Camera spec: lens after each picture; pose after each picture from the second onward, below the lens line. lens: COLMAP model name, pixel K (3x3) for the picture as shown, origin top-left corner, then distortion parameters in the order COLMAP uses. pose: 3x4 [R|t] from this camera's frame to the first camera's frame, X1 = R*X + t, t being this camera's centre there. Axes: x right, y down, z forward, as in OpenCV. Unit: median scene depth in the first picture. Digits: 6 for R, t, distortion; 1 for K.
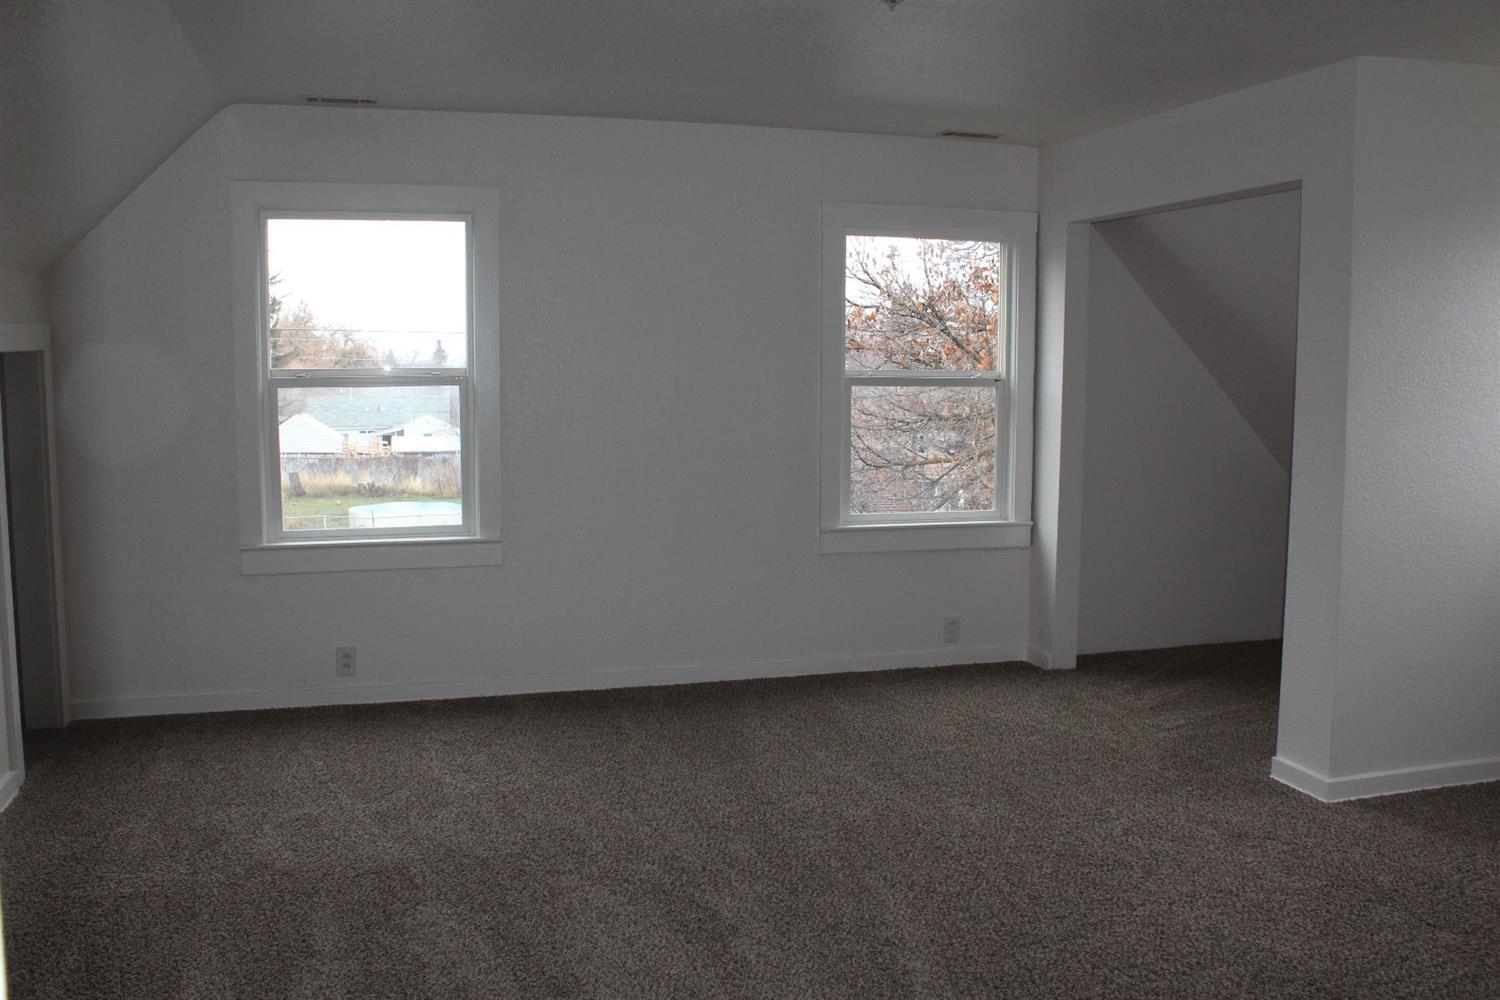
lens RADIAL K [[1253.4, 0, 747.9], [0, 1253.4, 501.7], [0, 0, 1]] dist [-0.162339, 0.144213]
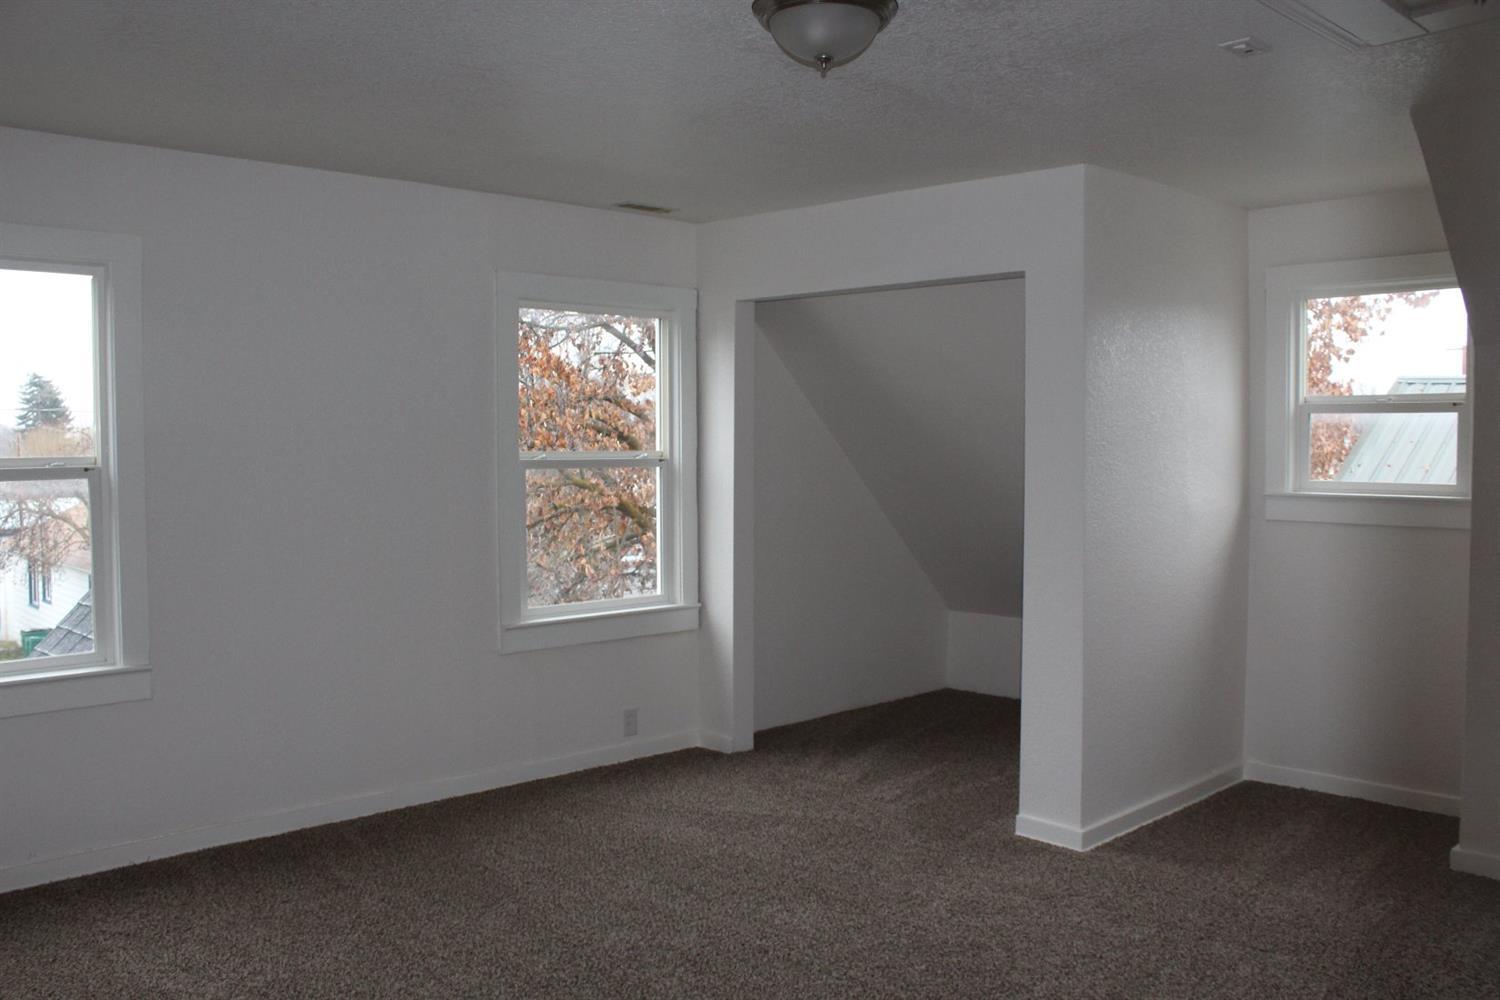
lens RADIAL K [[1253.4, 0, 747.9], [0, 1253.4, 501.7], [0, 0, 1]] dist [-0.162339, 0.144213]
pose [[0.892723, -0.028842, 0.449682, -0.205349], [0.053568, 0.997665, -0.042358, -0.023106], [-0.447411, 0.061902, 0.892184, 0.114930]]
